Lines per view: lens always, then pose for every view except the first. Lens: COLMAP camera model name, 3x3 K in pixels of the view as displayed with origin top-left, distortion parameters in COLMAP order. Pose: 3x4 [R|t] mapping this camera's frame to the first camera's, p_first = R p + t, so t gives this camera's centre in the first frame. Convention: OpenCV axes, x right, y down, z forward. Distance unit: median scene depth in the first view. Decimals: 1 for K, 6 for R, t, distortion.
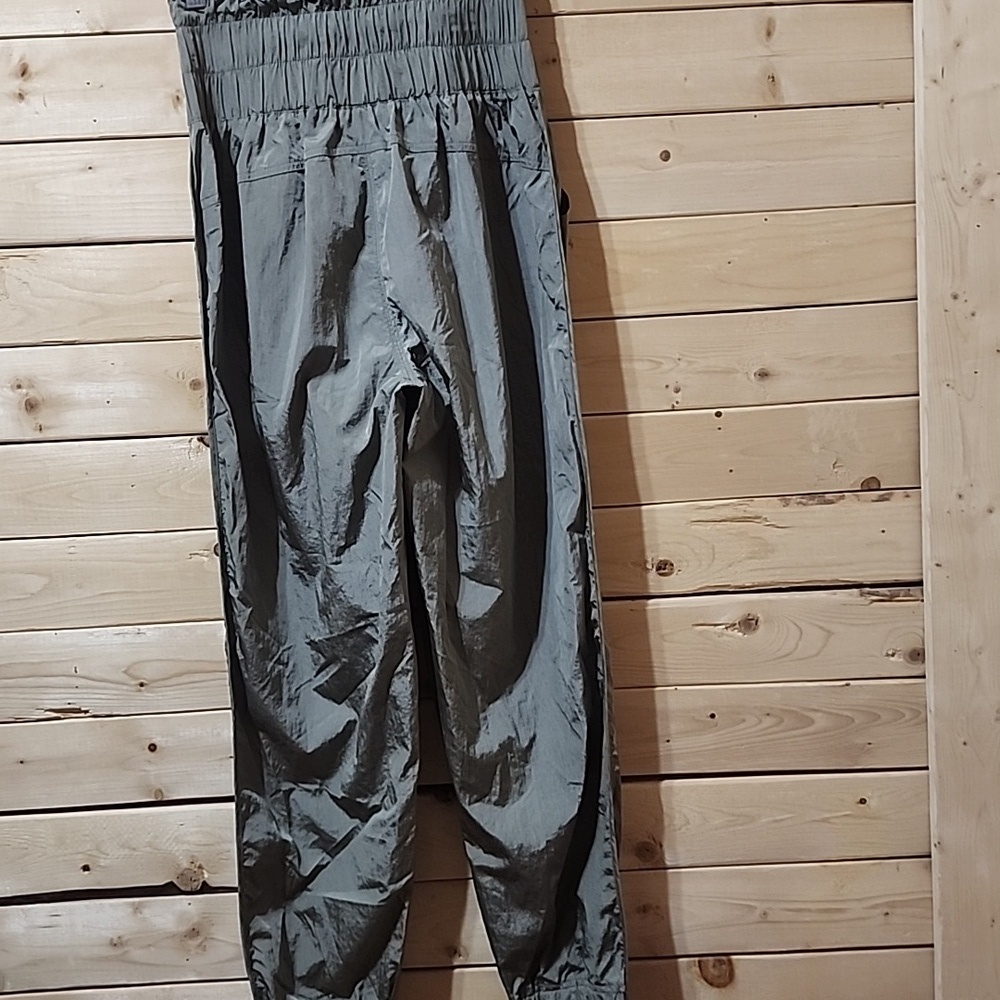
lens RADIAL K [[1365.1, 0, 451.3], [0, 1365.1, 499.8], [0, 0, 1]] dist [0.230258, -0.489513]
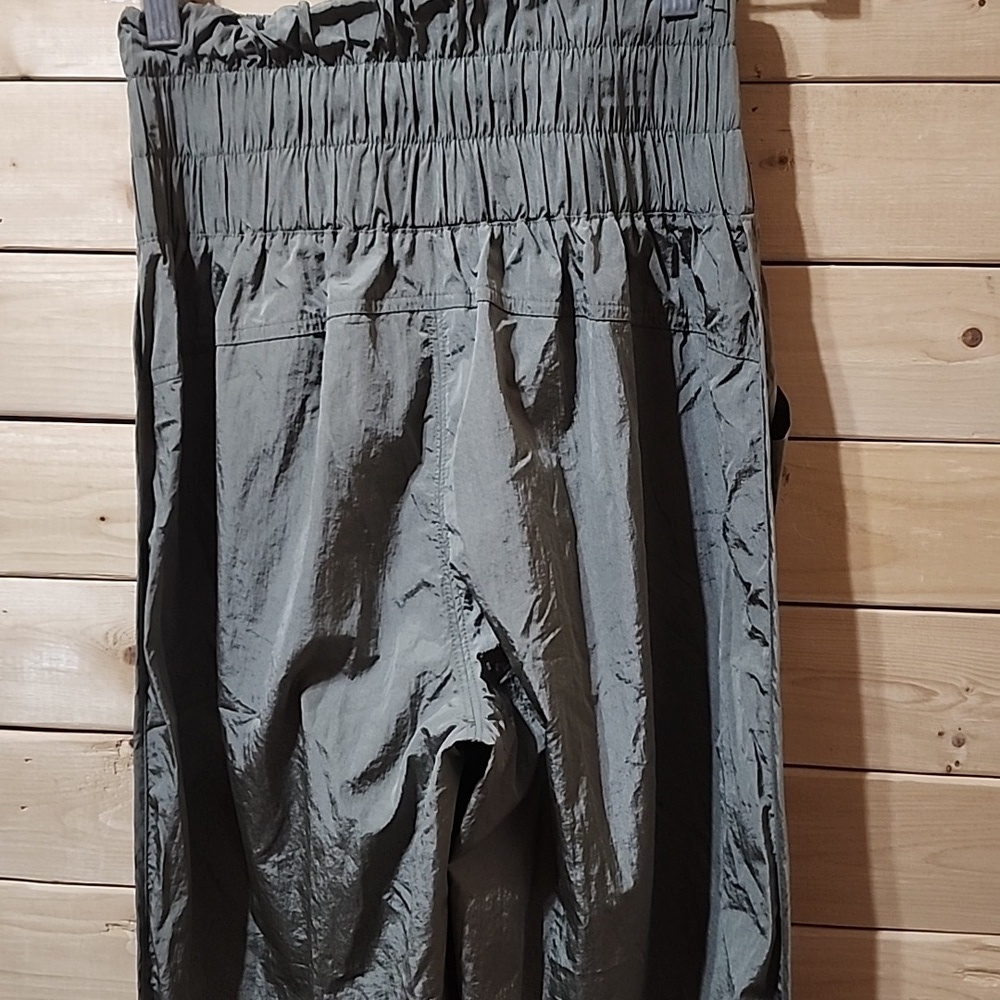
lens RADIAL K [[1365.1, 0, 451.3], [0, 1365.1, 499.8], [0, 0, 1]] dist [0.230258, -0.489513]
pose [[0.990332, 0.081868, -0.111979, 0.015456], [-0.081480, 0.996643, 0.008037, -0.177066], [0.112261, 0.001165, 0.993678, 0.434577]]
